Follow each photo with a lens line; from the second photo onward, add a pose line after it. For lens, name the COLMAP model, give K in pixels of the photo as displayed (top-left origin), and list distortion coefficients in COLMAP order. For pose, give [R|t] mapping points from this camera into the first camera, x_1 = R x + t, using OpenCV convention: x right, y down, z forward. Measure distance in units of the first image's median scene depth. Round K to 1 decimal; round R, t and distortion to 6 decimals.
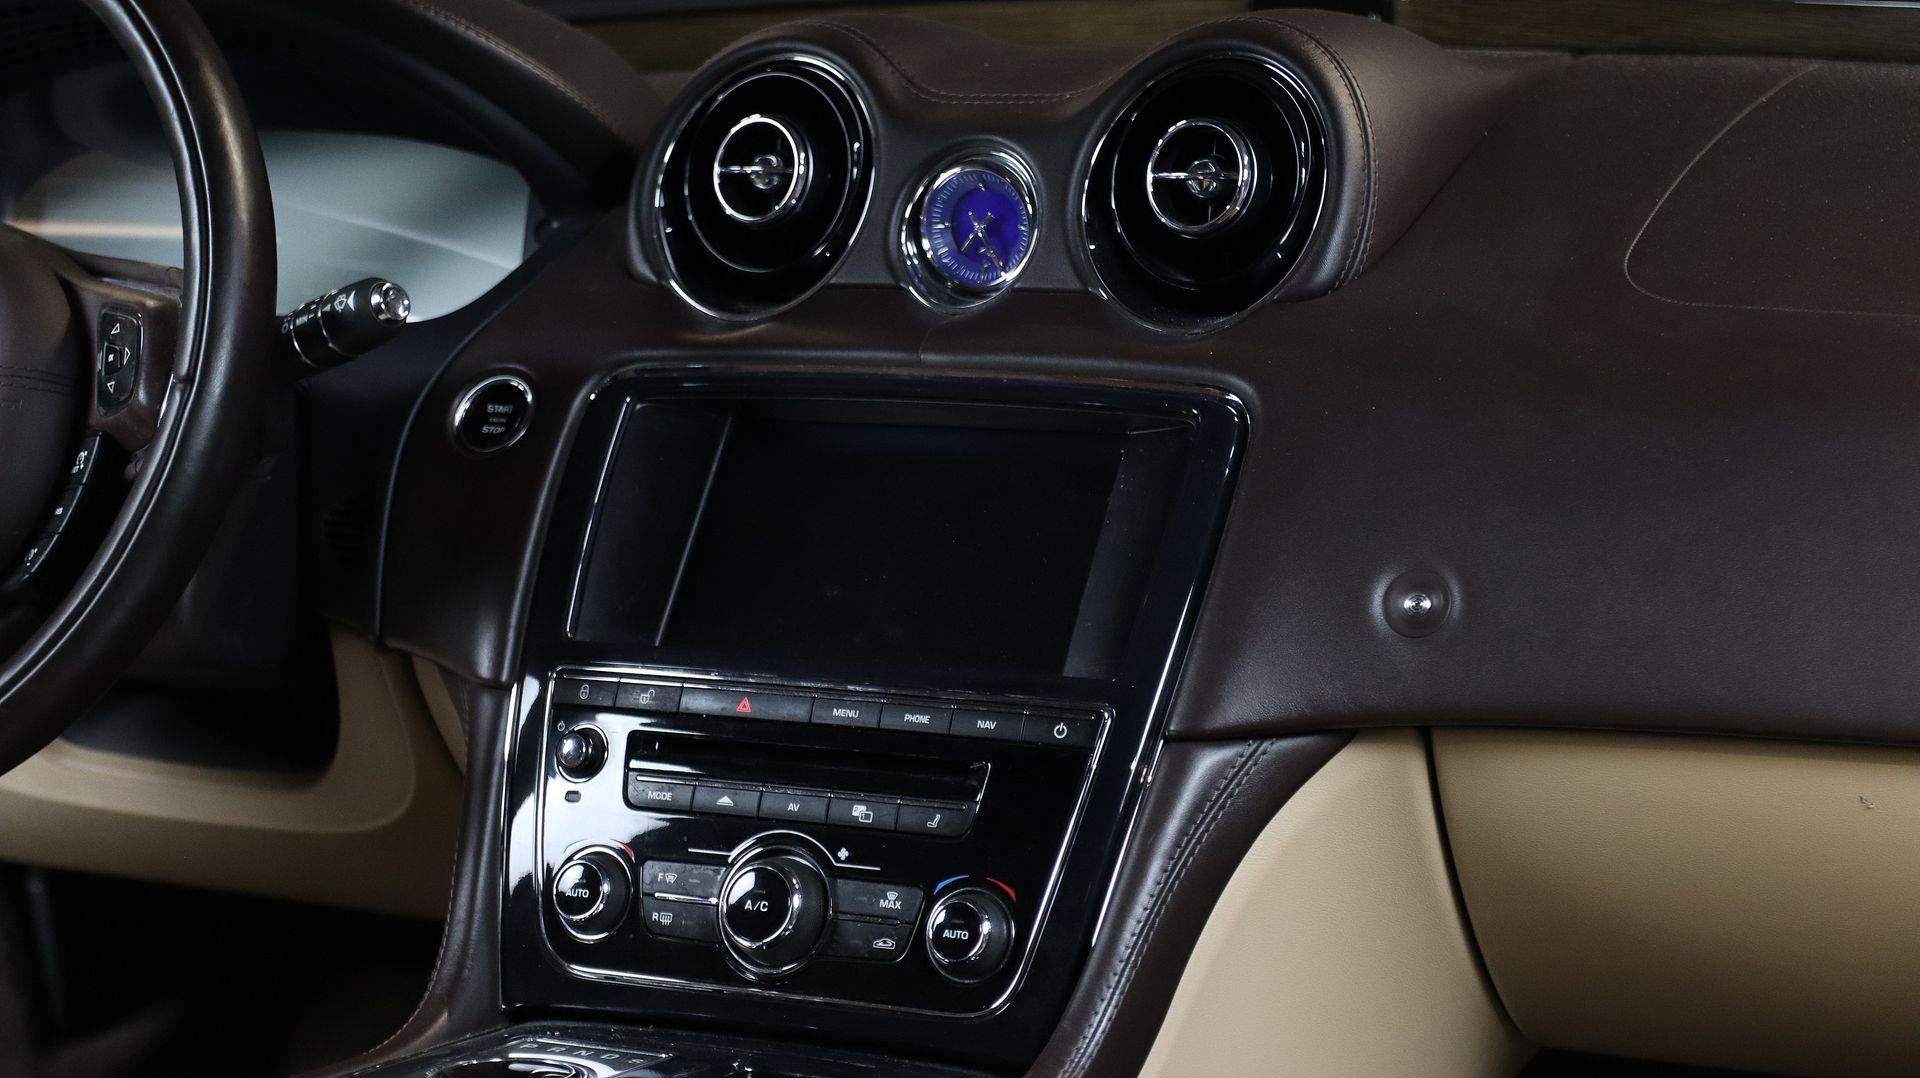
lens RADIAL K [[4644.1, 0, 960.0], [0, 4644.1, 539.0], [0, 0, 1]] dist [0.314611, -0.071358]
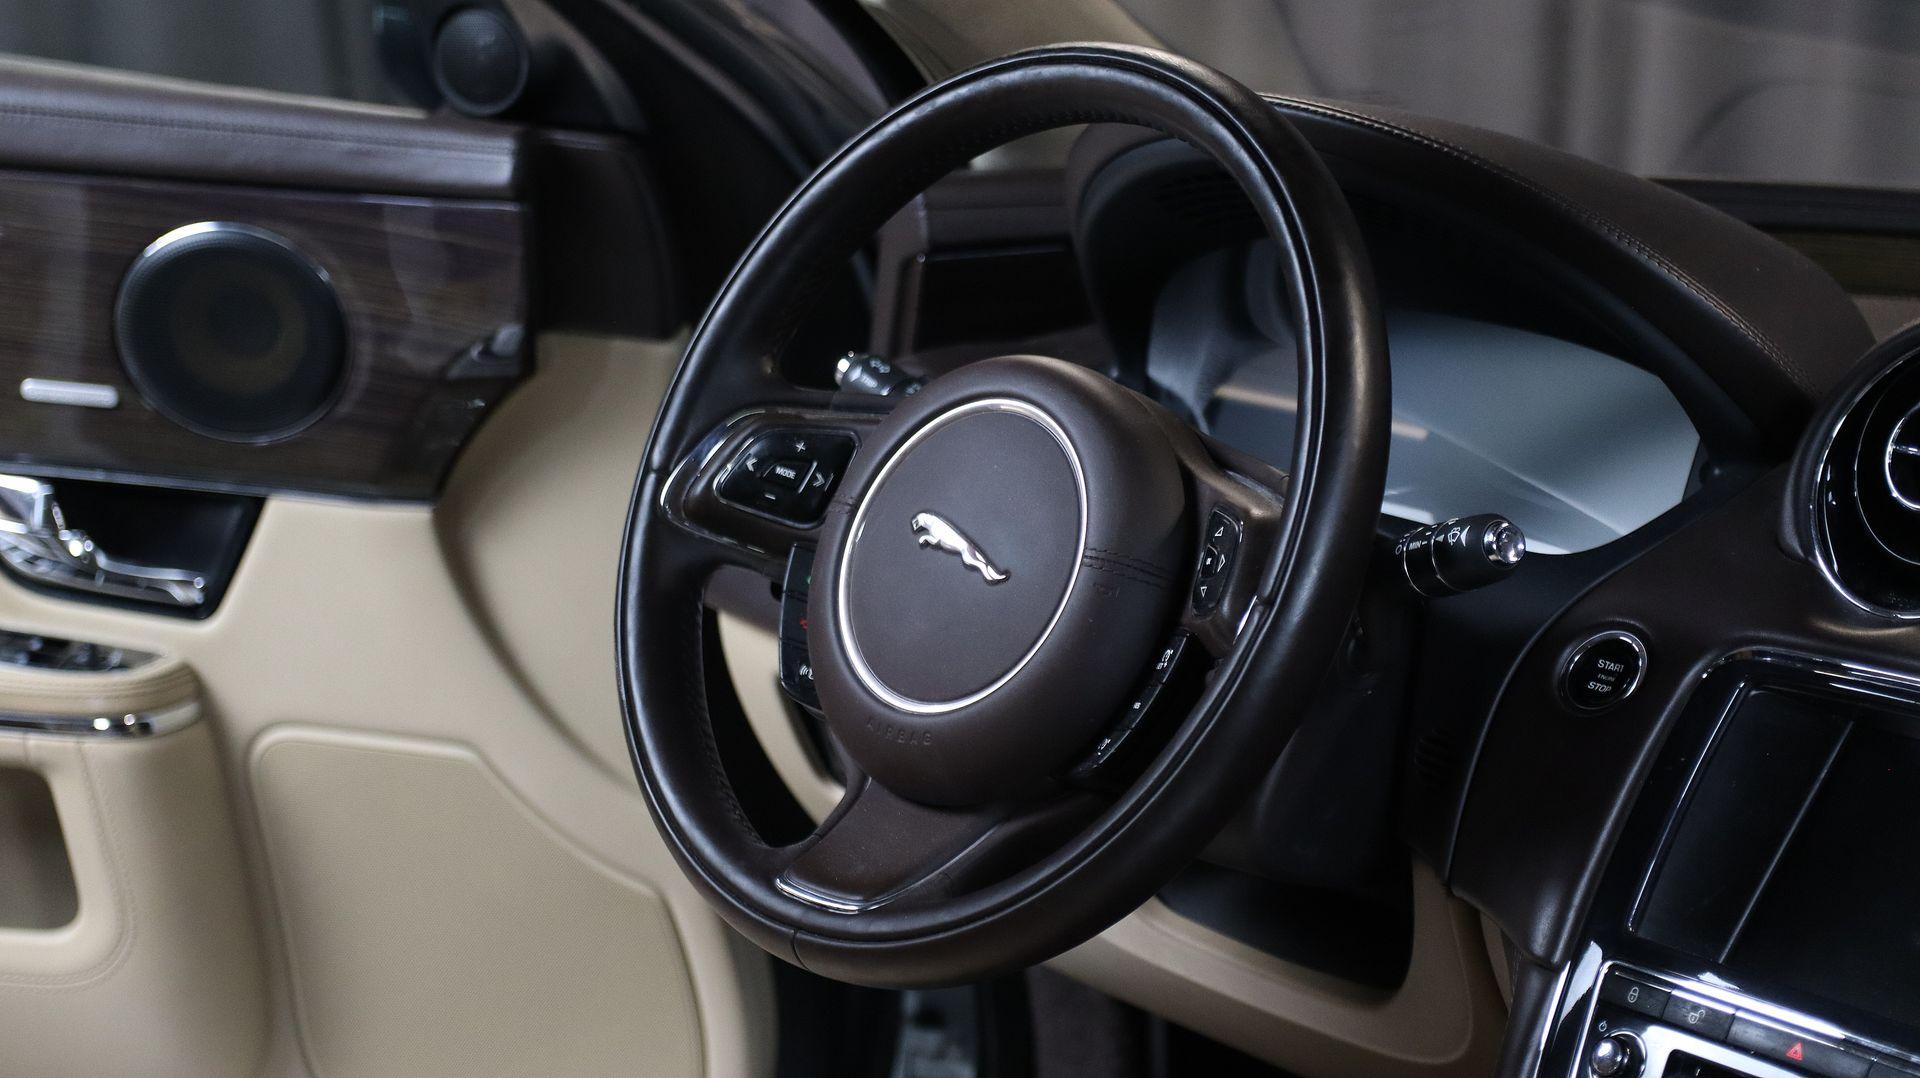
lens RADIAL K [[4644.1, 0, 960.0], [0, 4644.1, 539.0], [0, 0, 1]] dist [0.314611, -0.071358]
pose [[0.928740, 0.162732, -0.333107, 0.090215], [-0.150436, 0.986638, 0.062566, -0.093884], [0.338837, -0.007996, 0.940811, 0.072620]]
